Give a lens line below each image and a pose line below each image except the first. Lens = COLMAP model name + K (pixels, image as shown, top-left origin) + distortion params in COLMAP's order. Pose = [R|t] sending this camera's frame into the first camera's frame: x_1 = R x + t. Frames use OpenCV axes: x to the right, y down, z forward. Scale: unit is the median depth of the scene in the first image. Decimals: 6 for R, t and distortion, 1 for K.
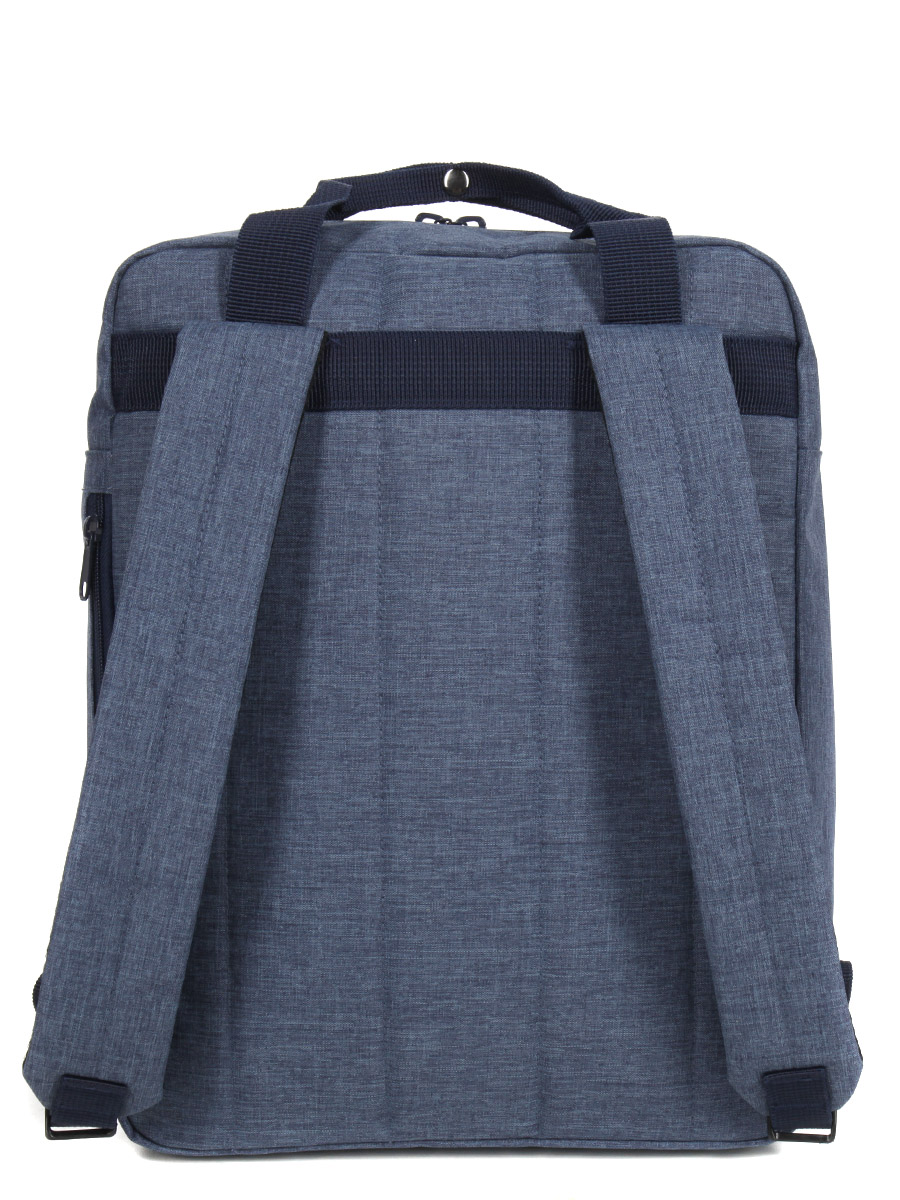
lens RADIAL K [[1411.6, 0, 450.3], [0, 1411.6, 597.5], [0, 0, 1]] dist [0.015808, 0.000000]
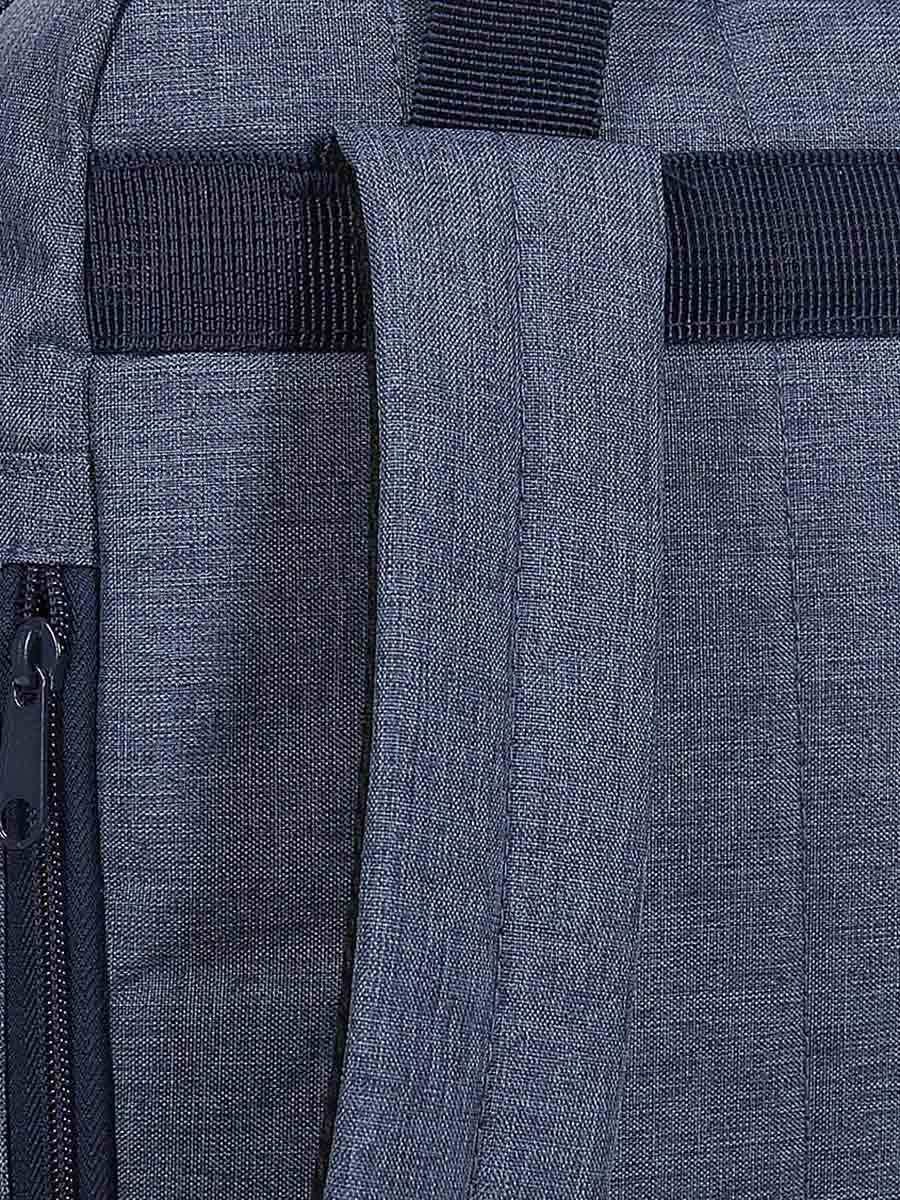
lens RADIAL K [[2846.5, 0, 449.9], [0, 2846.5, 601.5], [0, 0, 1]] dist [0.068656, 0.000000]
pose [[0.957403, -0.040790, 0.285860, -0.383674], [0.048108, 0.998669, -0.018622, -0.046043], [-0.284720, 0.031581, 0.958090, 0.232283]]
